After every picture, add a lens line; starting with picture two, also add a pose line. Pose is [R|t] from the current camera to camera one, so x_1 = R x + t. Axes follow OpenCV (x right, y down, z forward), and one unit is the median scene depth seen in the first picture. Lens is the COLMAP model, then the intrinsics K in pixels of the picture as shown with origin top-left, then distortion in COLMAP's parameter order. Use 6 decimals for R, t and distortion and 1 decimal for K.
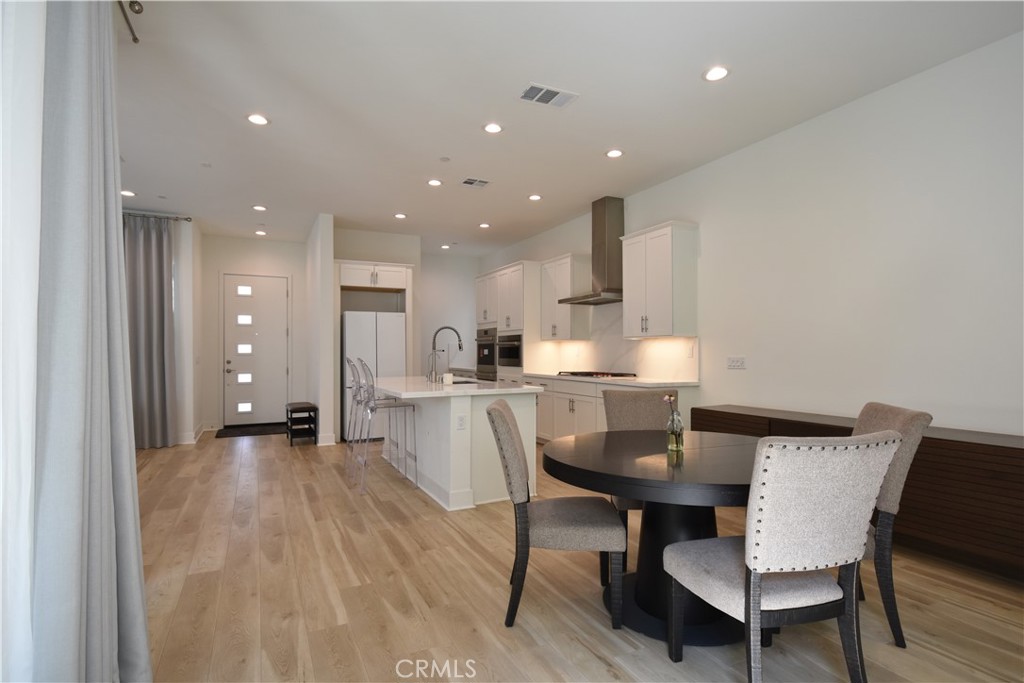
lens RADIAL K [[559.0, 0, 512.9], [0, 559.0, 341.9], [0, 0, 1]] dist [0.002539, -0.000530]
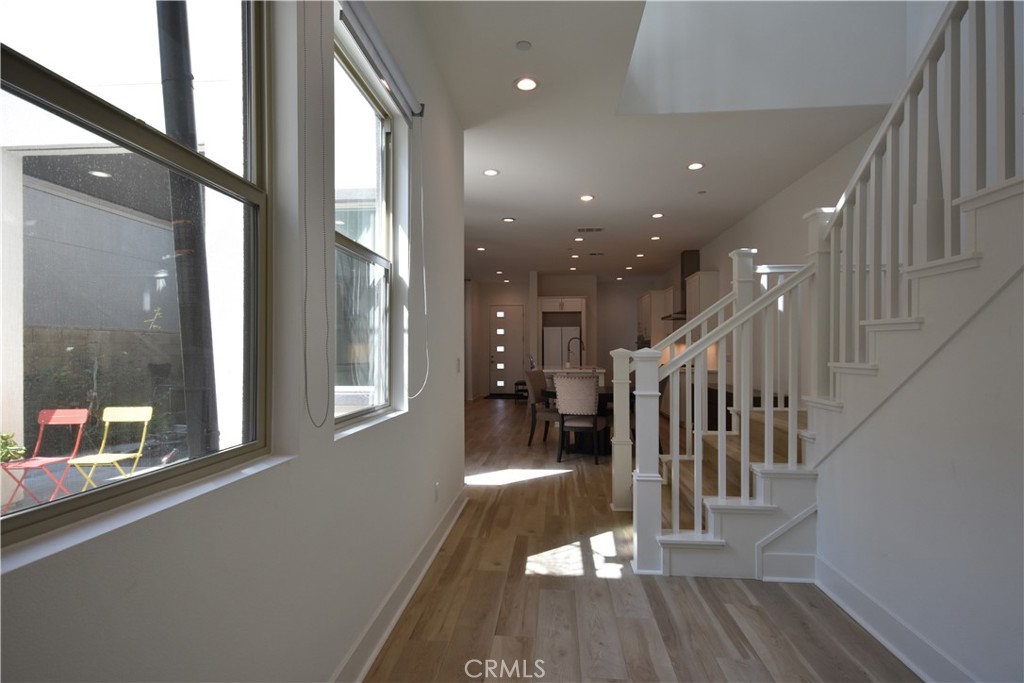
lens RADIAL K [[516.9, 0, 516.2], [0, 516.9, 348.8], [0, 0, 1]] dist [0.008633, -0.003197]
pose [[0.875011, -0.004968, -0.484078, 0.352511], [0.014369, 0.999773, 0.015714, -0.013276], [0.483891, -0.020705, 0.874884, -0.384074]]
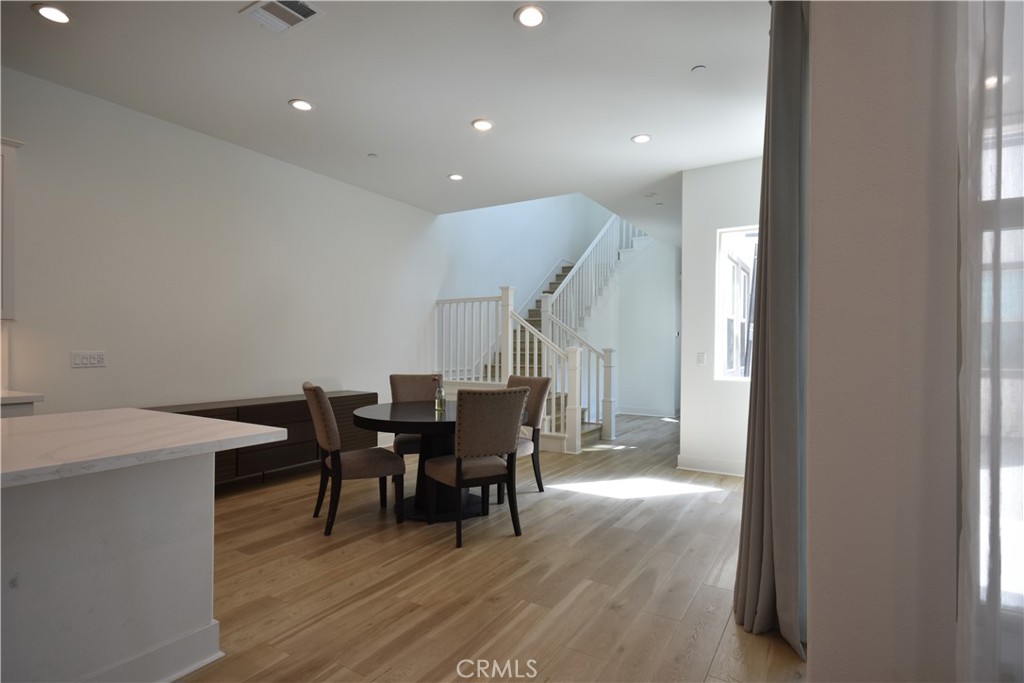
lens RADIAL K [[516.9, 0, 520.0], [0, 516.9, 343.9], [0, 0, 1]] dist [0.008633, -0.003197]
pose [[-0.564021, -0.004954, 0.825745, -0.984310], [-0.026855, 0.999563, -0.012347, 0.008291], [-0.825323, -0.029139, -0.563908, 1.526831]]
